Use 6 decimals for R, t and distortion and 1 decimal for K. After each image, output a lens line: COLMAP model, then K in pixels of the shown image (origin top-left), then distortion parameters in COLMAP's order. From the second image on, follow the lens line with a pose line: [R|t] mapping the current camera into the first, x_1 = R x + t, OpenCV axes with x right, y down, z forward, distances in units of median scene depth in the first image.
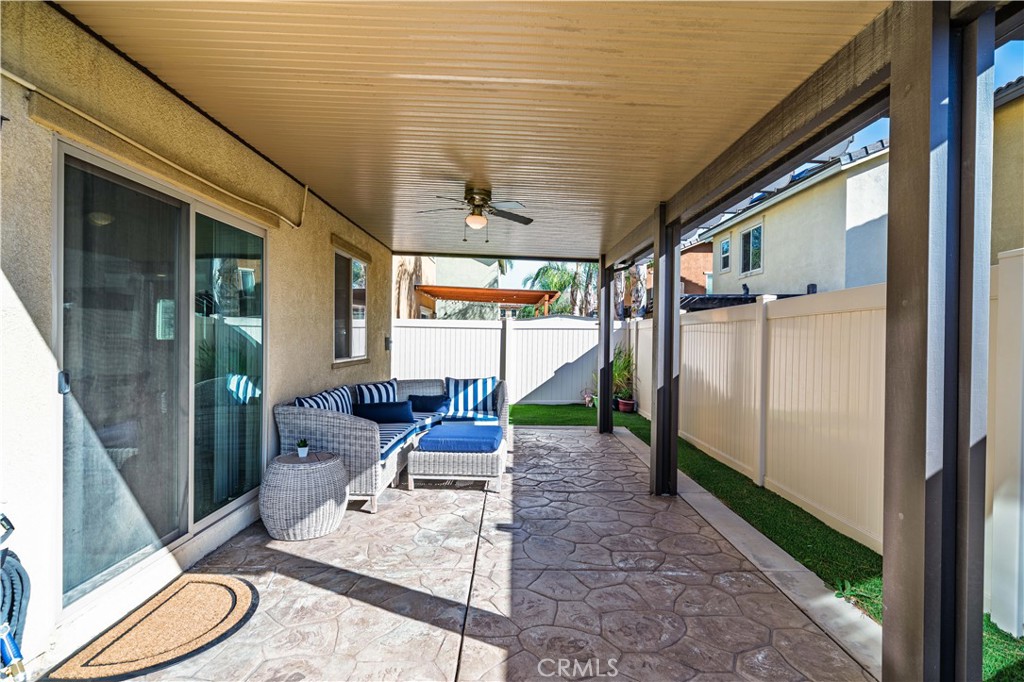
lens RADIAL K [[531.8, 0, 512.0], [0, 531.8, 341.0], [0, 0, 1]] dist [0.012173, -0.000232]
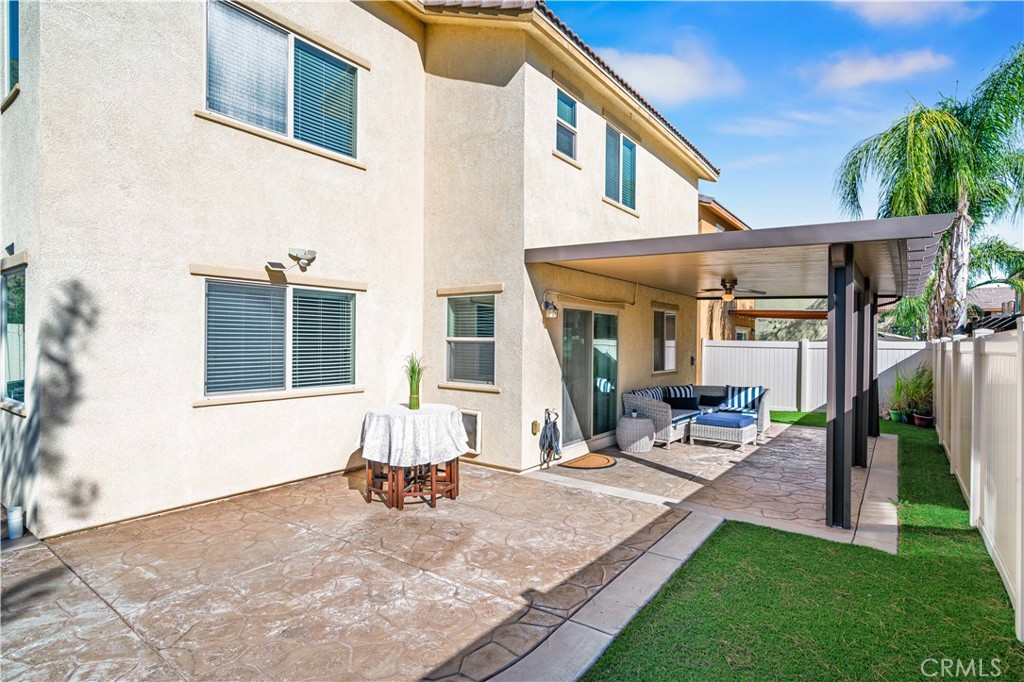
lens RADIAL K [[531.8, 0, 512.0], [0, 531.8, 341.0], [0, 0, 1]] dist [0.012173, -0.000232]
pose [[0.813360, -0.000916, -0.581760, 0.383665], [-0.006842, 0.999915, -0.011140, -0.053094], [0.581721, 0.013041, 0.813284, -0.874719]]
